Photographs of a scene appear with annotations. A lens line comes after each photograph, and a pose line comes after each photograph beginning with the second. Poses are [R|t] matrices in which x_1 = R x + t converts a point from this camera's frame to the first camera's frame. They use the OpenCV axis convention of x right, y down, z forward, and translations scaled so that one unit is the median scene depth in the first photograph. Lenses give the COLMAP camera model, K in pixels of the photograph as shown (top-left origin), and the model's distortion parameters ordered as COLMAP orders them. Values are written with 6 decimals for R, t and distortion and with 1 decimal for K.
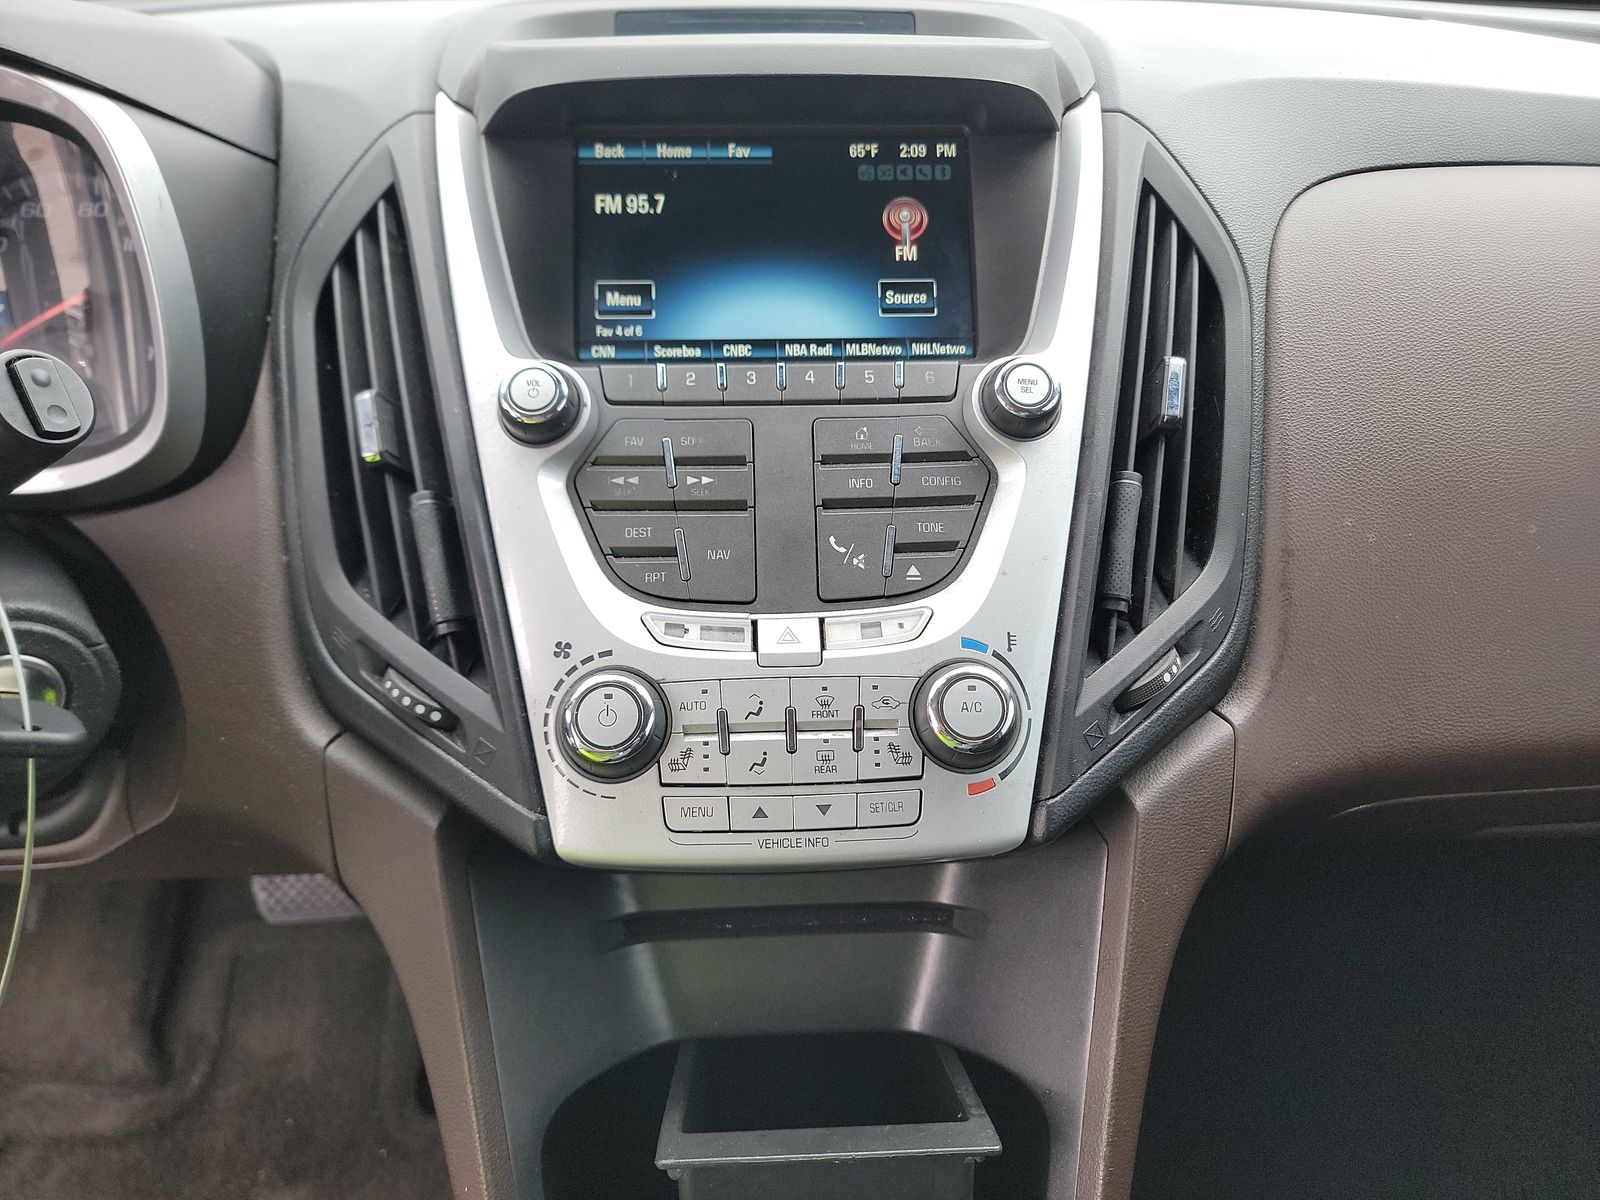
lens RADIAL K [[1138.3, 0, 860.5], [0, 1138.3, 608.8], [0, 0, 1]] dist [0.036555, -0.030243]
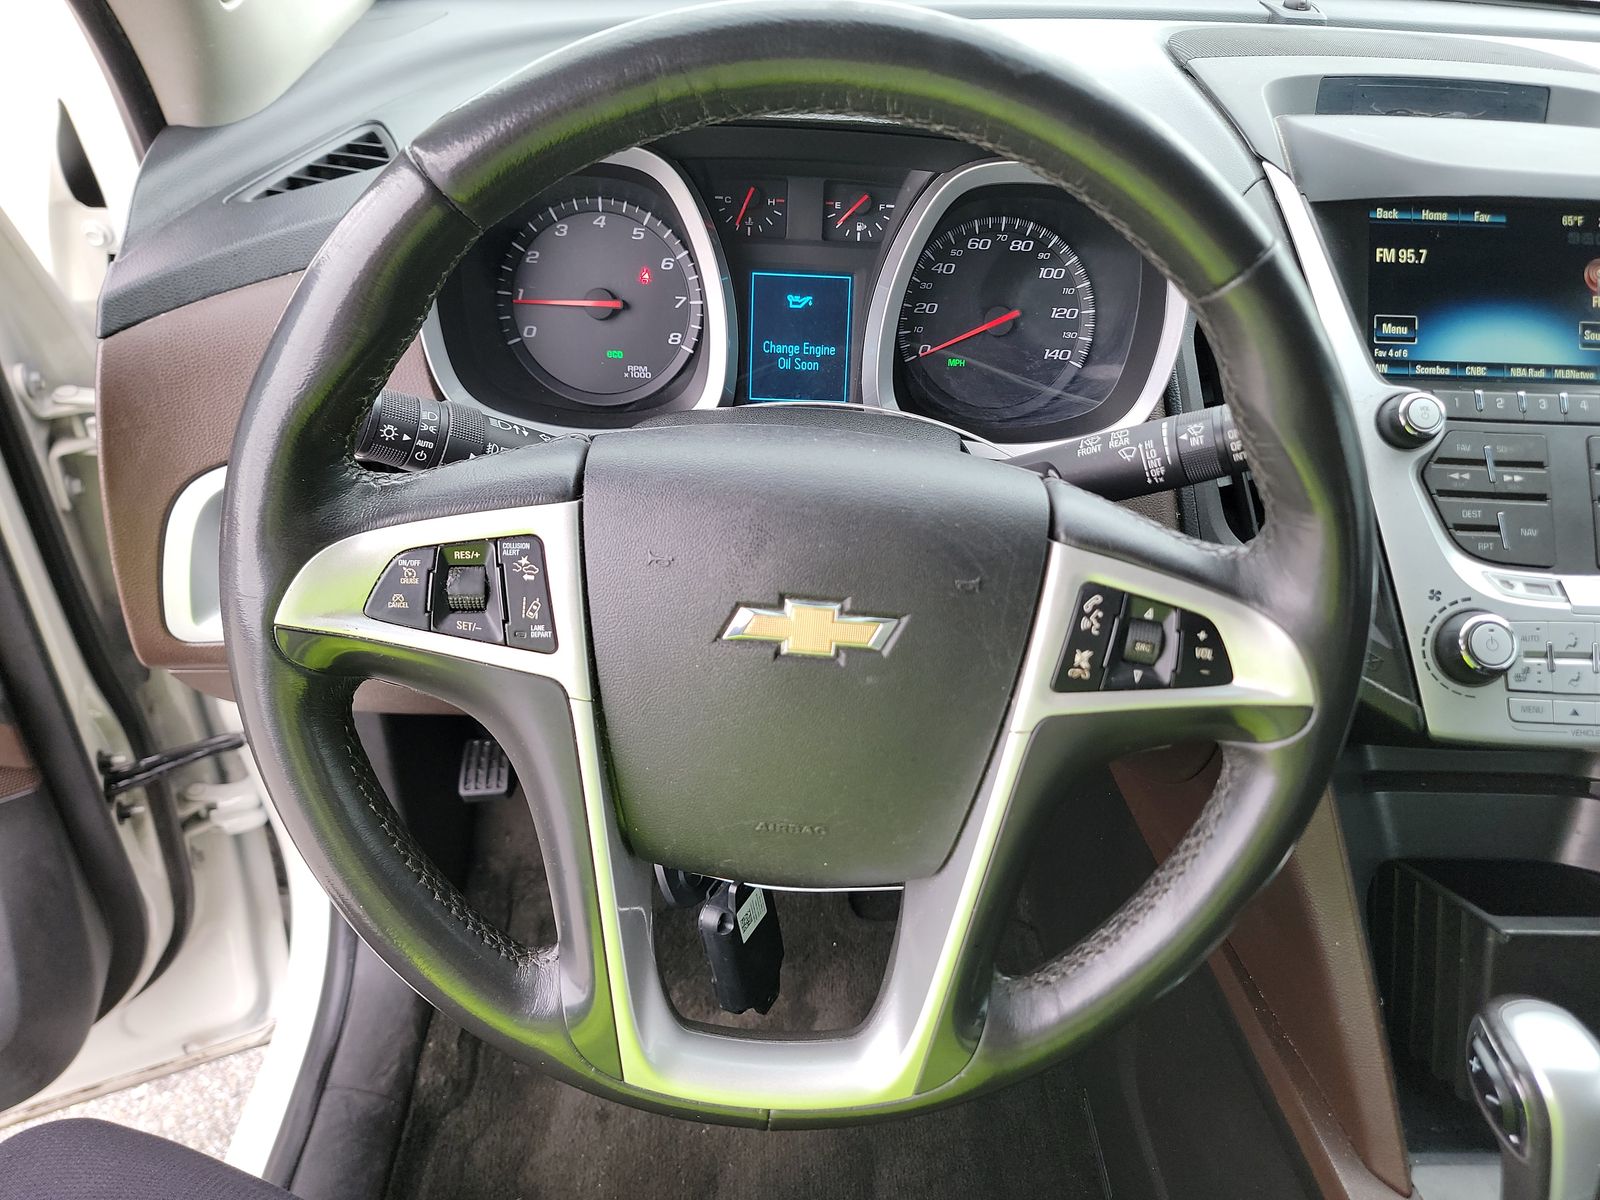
lens RADIAL K [[1138.3, 0, 806.5], [0, 1138.3, 596.7], [0, 0, 1]] dist [0.036555, -0.030243]
pose [[0.998879, 0.045840, 0.011809, -0.908487], [-0.046826, 0.993396, 0.104742, -0.065634], [-0.006930, -0.105178, 0.994429, -0.382861]]
